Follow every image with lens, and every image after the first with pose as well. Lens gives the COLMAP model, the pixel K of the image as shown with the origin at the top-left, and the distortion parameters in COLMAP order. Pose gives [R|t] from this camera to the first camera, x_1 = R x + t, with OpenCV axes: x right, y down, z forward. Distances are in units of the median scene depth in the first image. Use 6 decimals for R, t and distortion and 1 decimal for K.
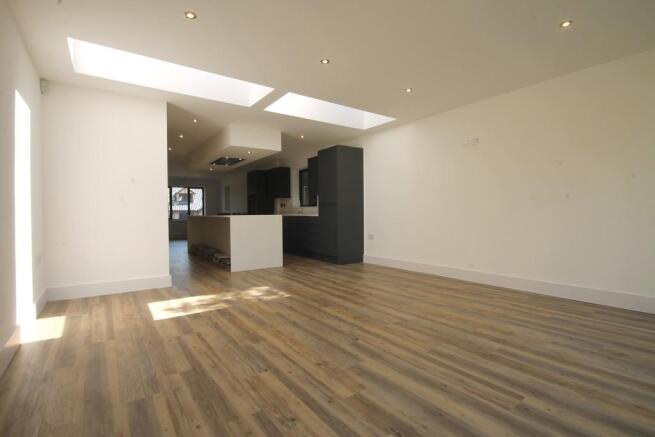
lens RADIAL K [[311.9, 0, 327.5], [0, 311.9, 218.5], [0, 0, 1]] dist [-0.010419, 0.000129]
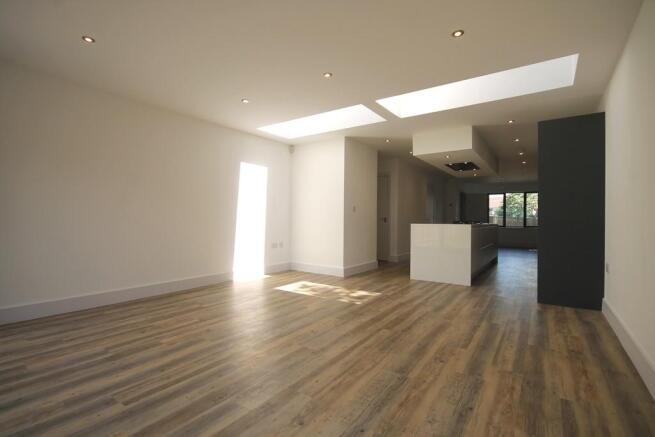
lens RADIAL K [[311.9, 0, 327.5], [0, 311.9, 218.5], [0, 0, 1]] dist [-0.010419, 0.000129]
pose [[0.328852, 0.003928, -0.944373, 0.875979], [-0.023362, 0.999719, -0.003976, -0.025558], [0.944093, 0.023370, 0.328851, 0.616622]]
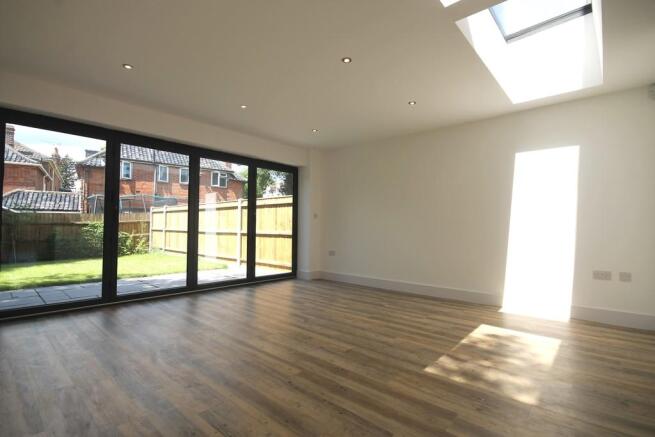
lens RADIAL K [[311.9, 0, 327.5], [0, 311.9, 218.5], [0, 0, 1]] dist [-0.010419, 0.000129]
pose [[-0.975162, -0.010666, -0.221237, 0.219179], [-0.009900, 0.999941, -0.004570, -0.043421], [0.221272, -0.002266, -0.975209, 1.686301]]
